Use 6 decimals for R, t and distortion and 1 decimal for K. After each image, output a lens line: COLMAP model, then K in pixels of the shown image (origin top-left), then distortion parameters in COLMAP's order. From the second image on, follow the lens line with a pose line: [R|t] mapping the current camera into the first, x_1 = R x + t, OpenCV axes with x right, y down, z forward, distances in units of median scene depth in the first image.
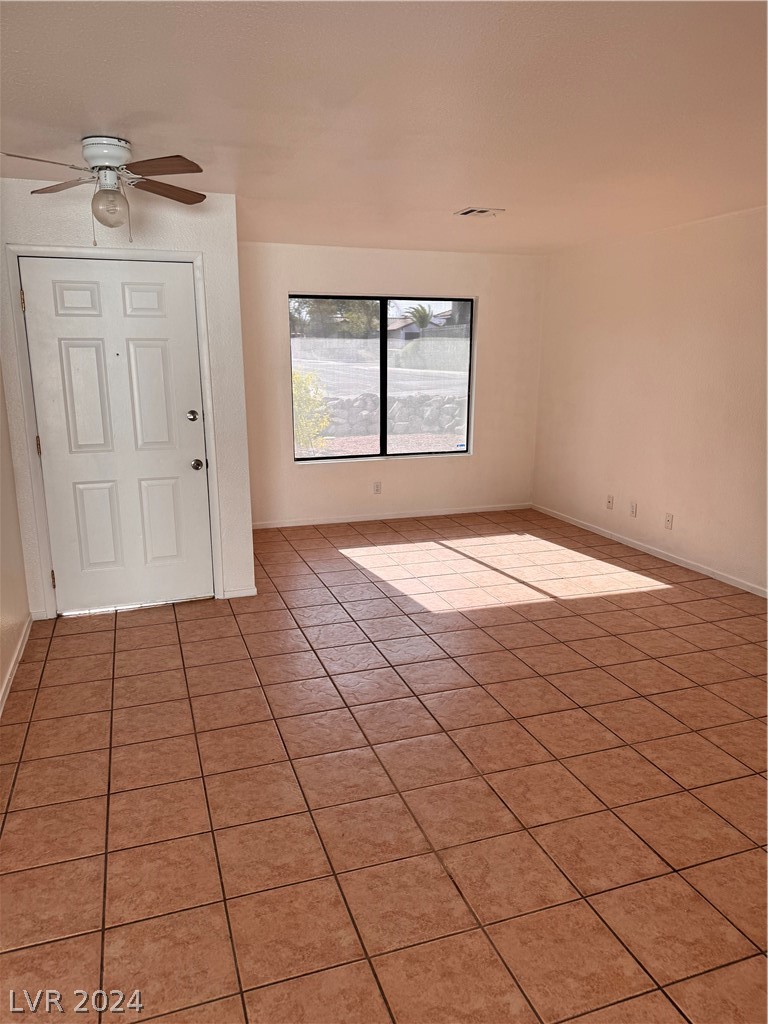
lens RADIAL K [[724.8, 0, 383.9], [0, 724.8, 517.1], [0, 0, 1]] dist [0.169066, -0.310439]
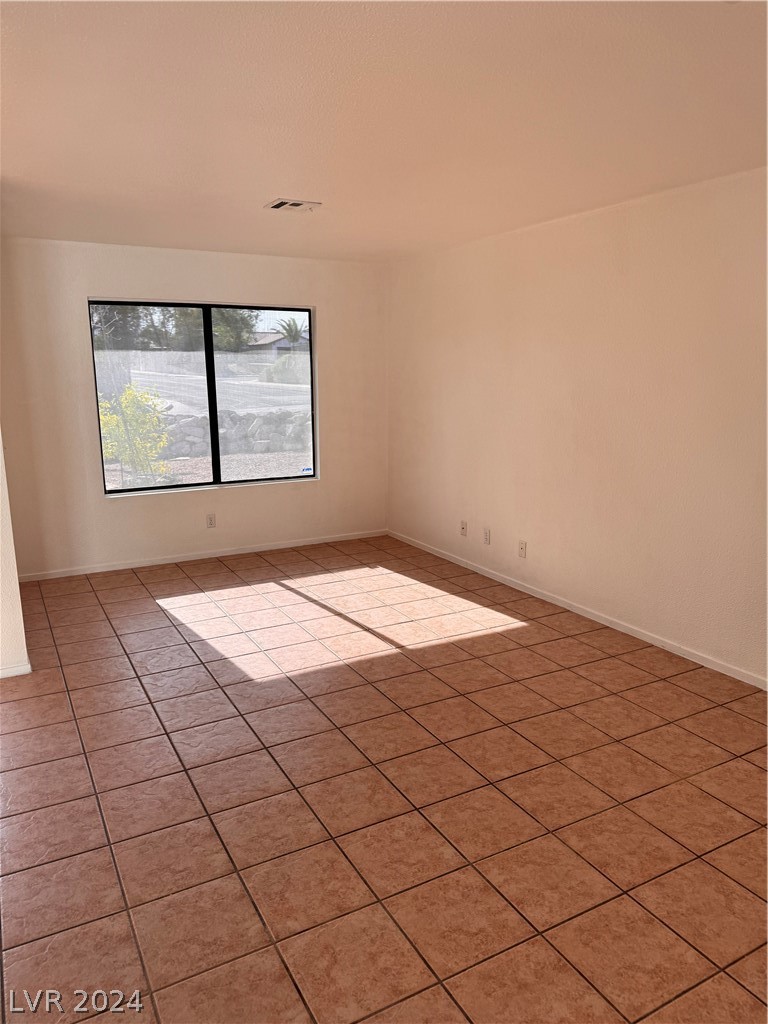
lens RADIAL K [[726.3, 0, 384.0], [0, 726.3, 512.0], [0, 0, 1]] dist [0.148246, -0.224954]
pose [[0.986373, -0.040286, 0.159517, 0.081203], [0.044328, 0.998778, -0.021862, -0.032592], [-0.158442, 0.028635, 0.986953, 0.142863]]
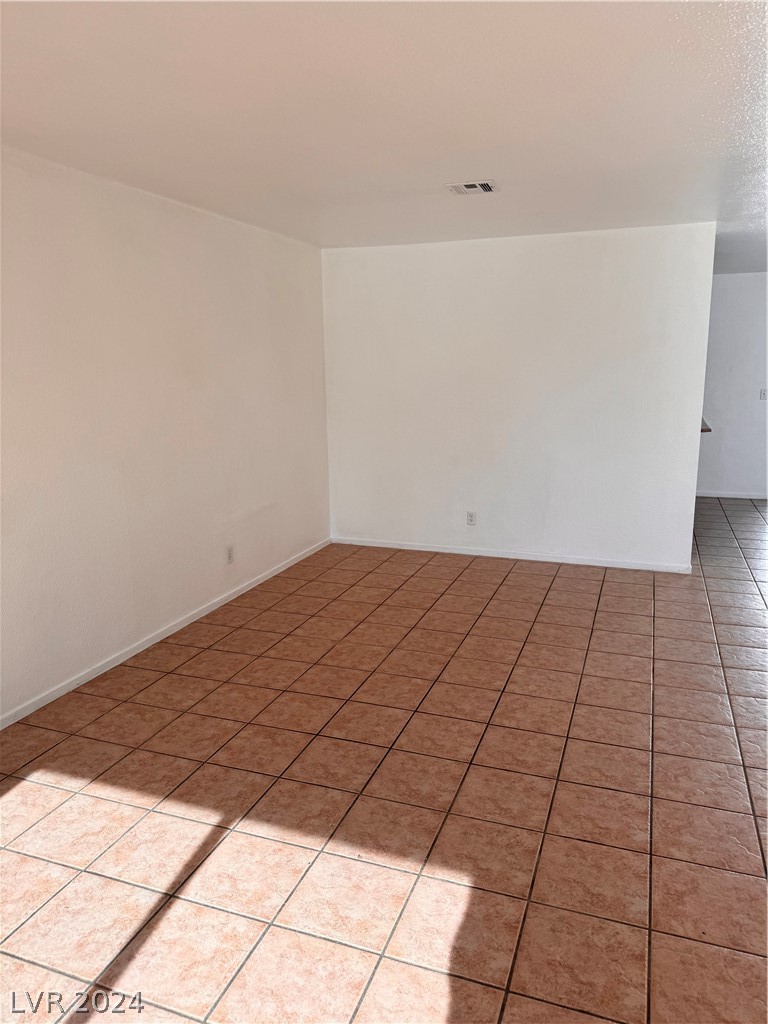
lens RADIAL K [[724.8, 0, 383.9], [0, 724.8, 517.1], [0, 0, 1]] dist [0.169066, -0.310439]
pose [[-0.778312, -0.123413, 0.615630, -0.151080], [0.145206, 0.918534, 0.367711, -0.266806], [-0.610857, 0.375587, -0.696985, 1.207189]]
